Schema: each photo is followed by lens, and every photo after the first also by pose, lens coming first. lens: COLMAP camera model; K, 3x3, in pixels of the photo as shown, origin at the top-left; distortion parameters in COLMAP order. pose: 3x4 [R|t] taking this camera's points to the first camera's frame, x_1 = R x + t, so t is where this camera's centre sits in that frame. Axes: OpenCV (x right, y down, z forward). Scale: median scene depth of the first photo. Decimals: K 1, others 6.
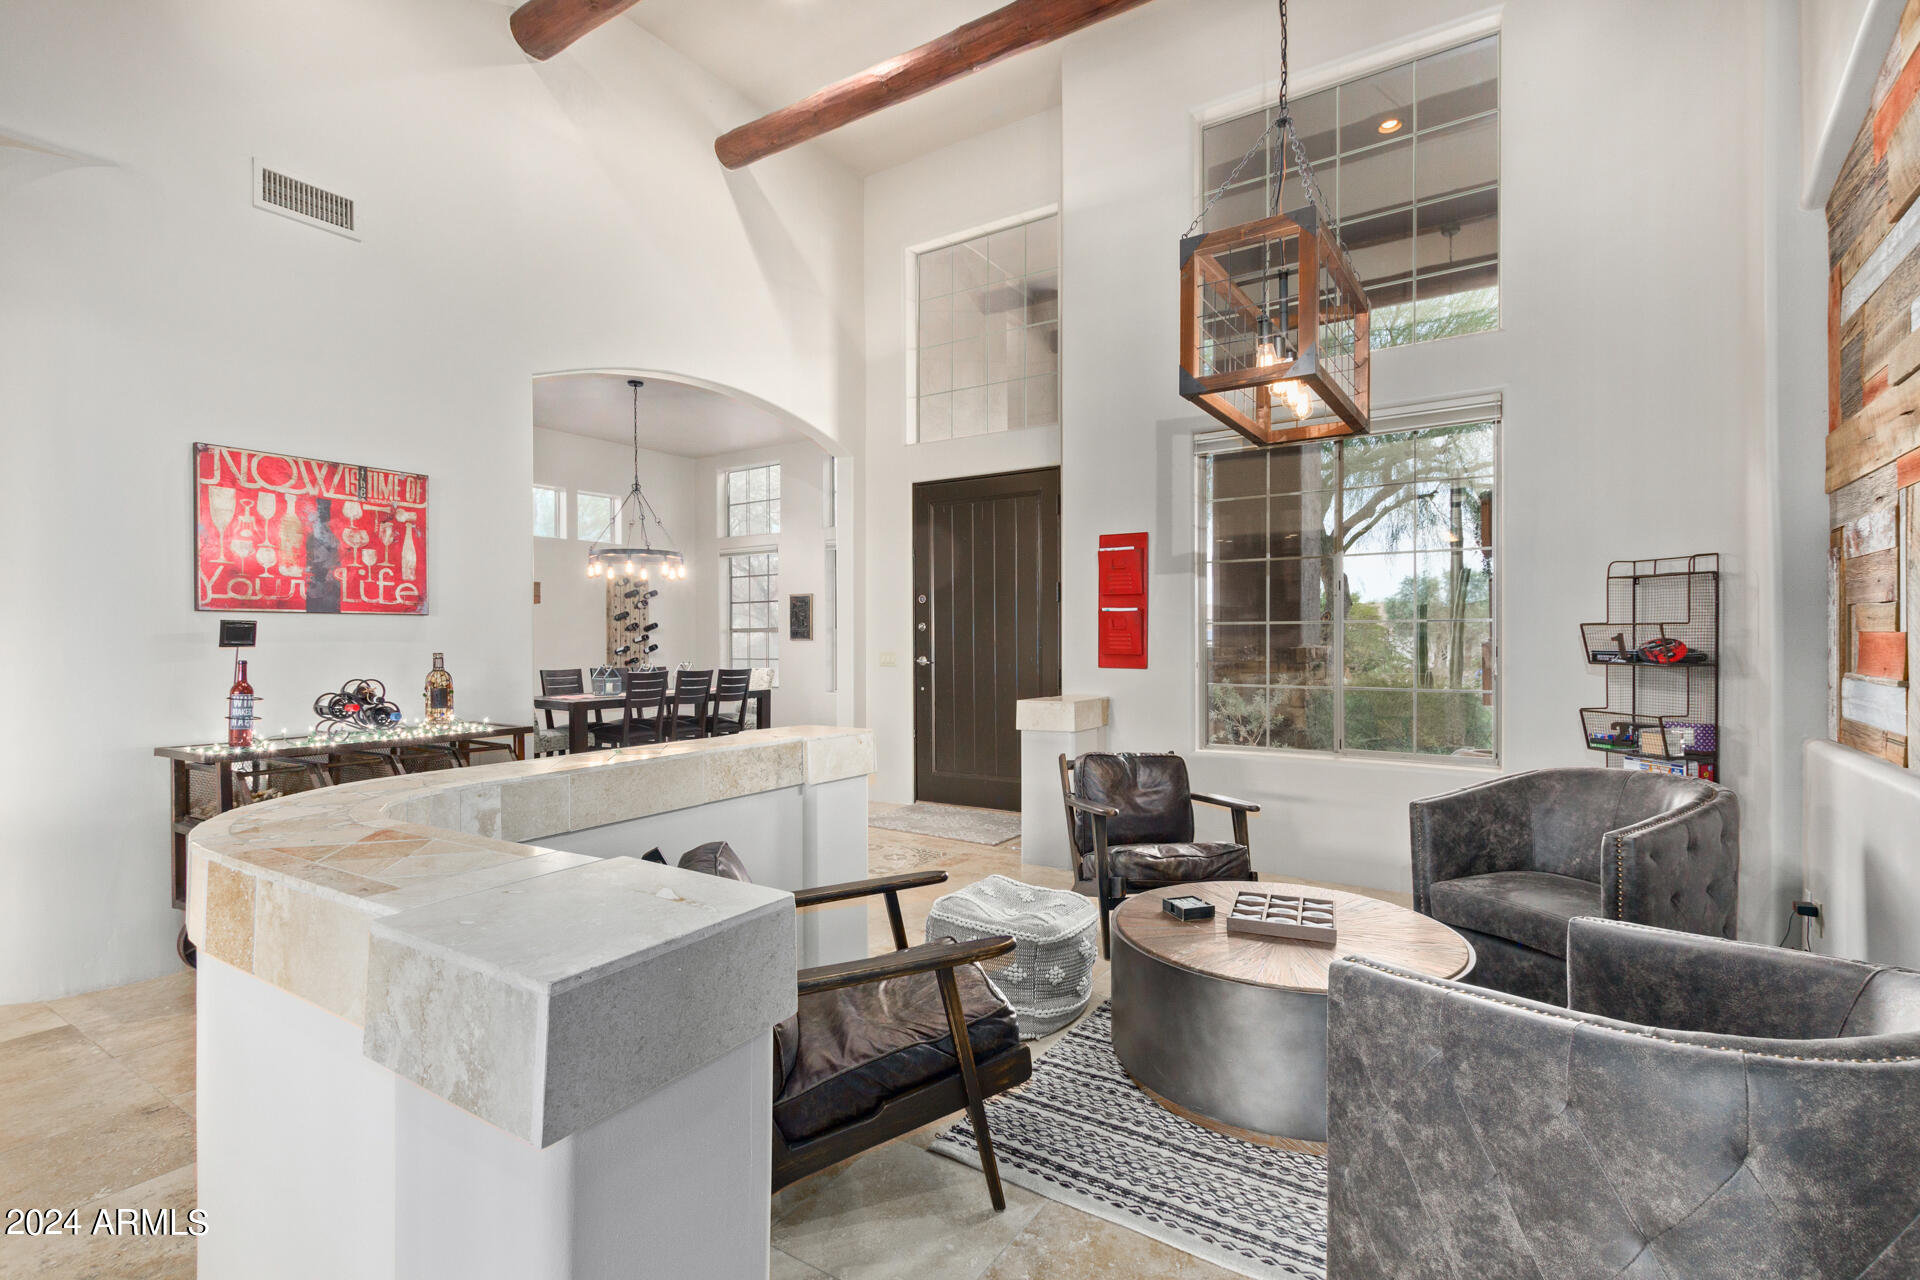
lens RADIAL K [[885.4, 0, 960.2], [0, 885.4, 645.0], [0, 0, 1]] dist [0.005951, -0.004826]
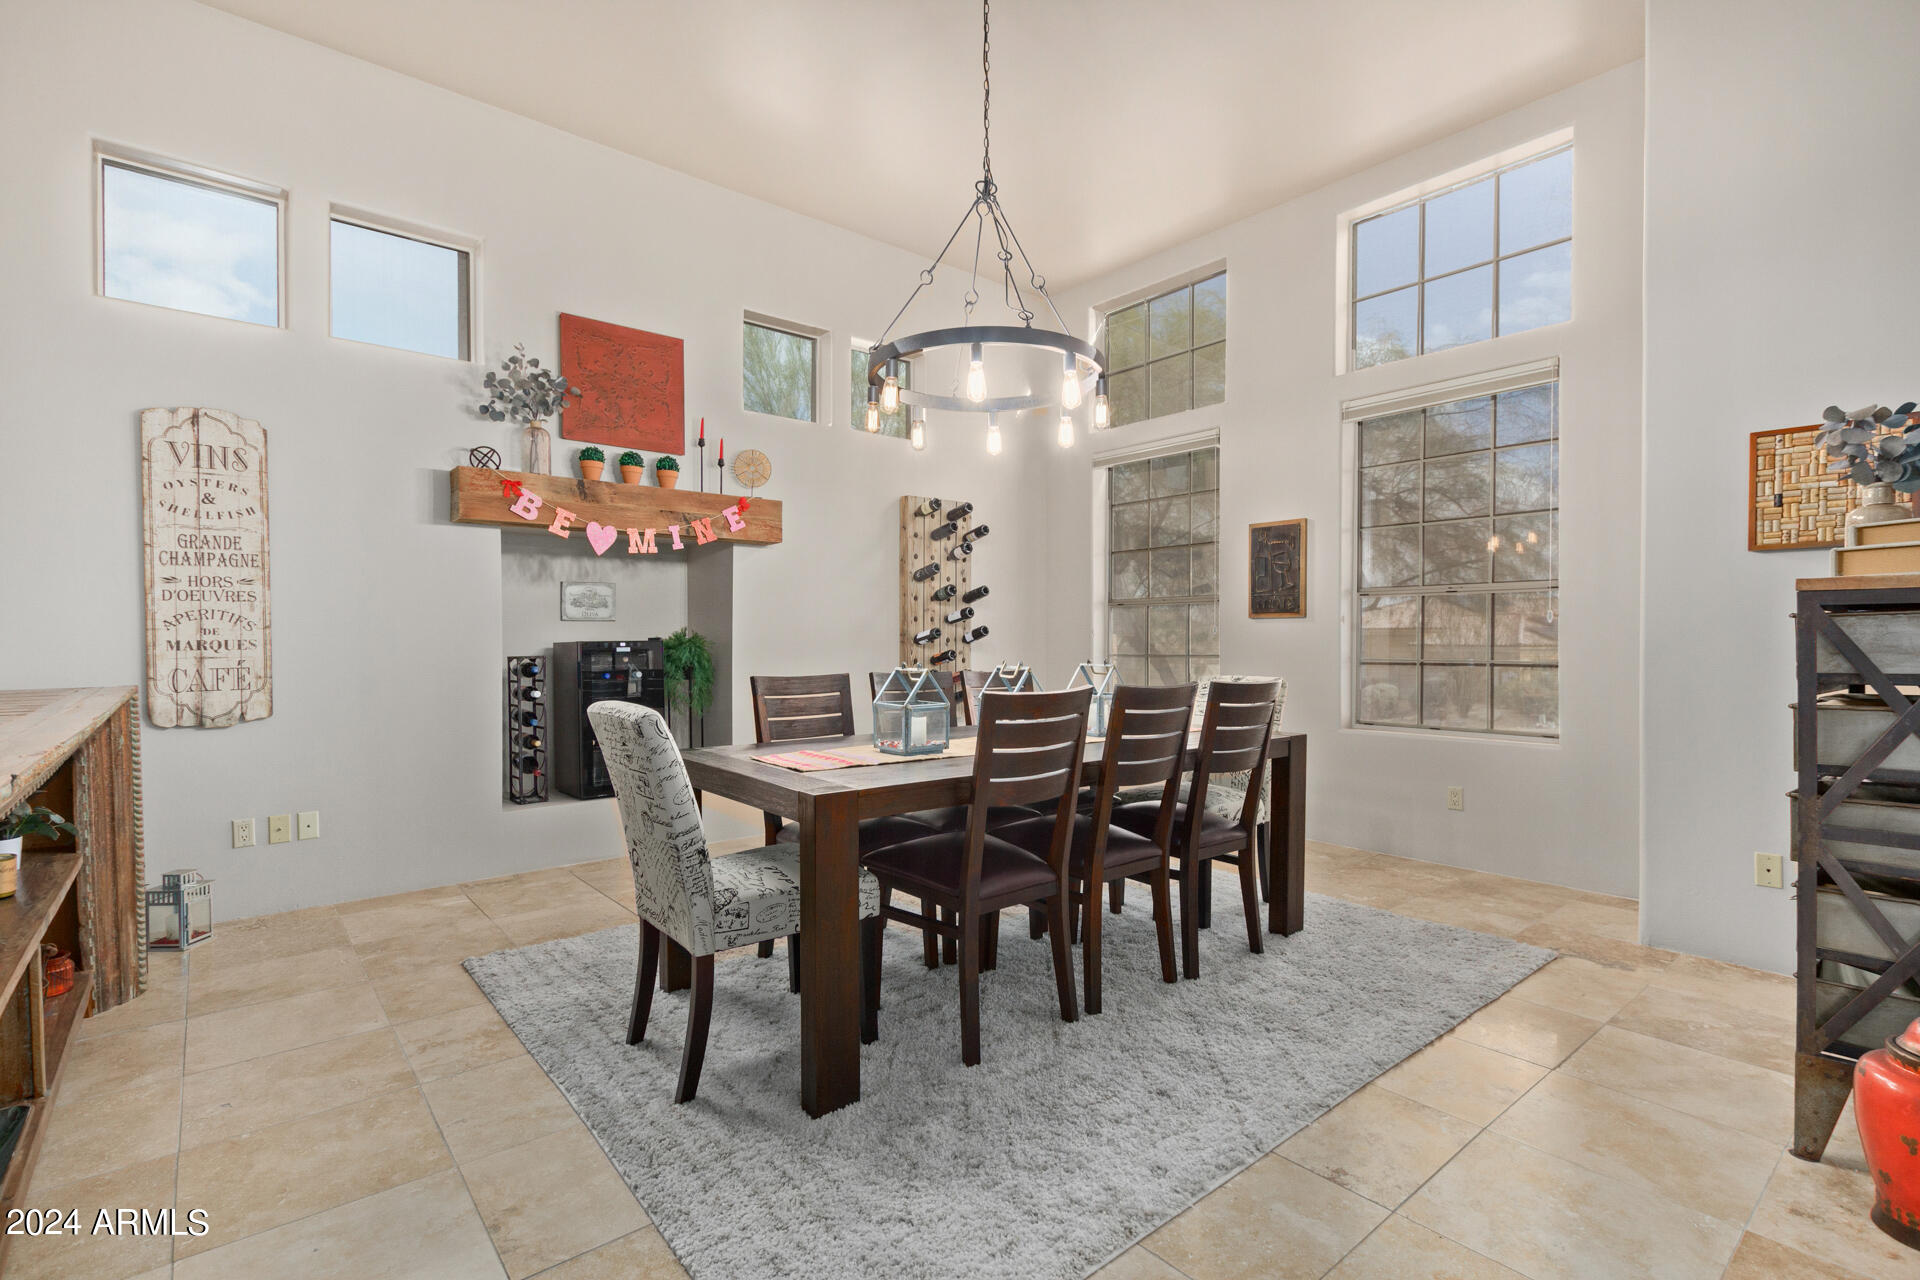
lens RADIAL K [[885.4, 0, 961.7], [0, 885.4, 647.0], [0, 0, 1]] dist [0.005951, -0.004826]
pose [[0.956634, 0.007788, -0.291188, -0.204469], [-0.006871, 0.999968, 0.004173, 0.009806], [0.291211, -0.001991, 0.956657, 0.492174]]
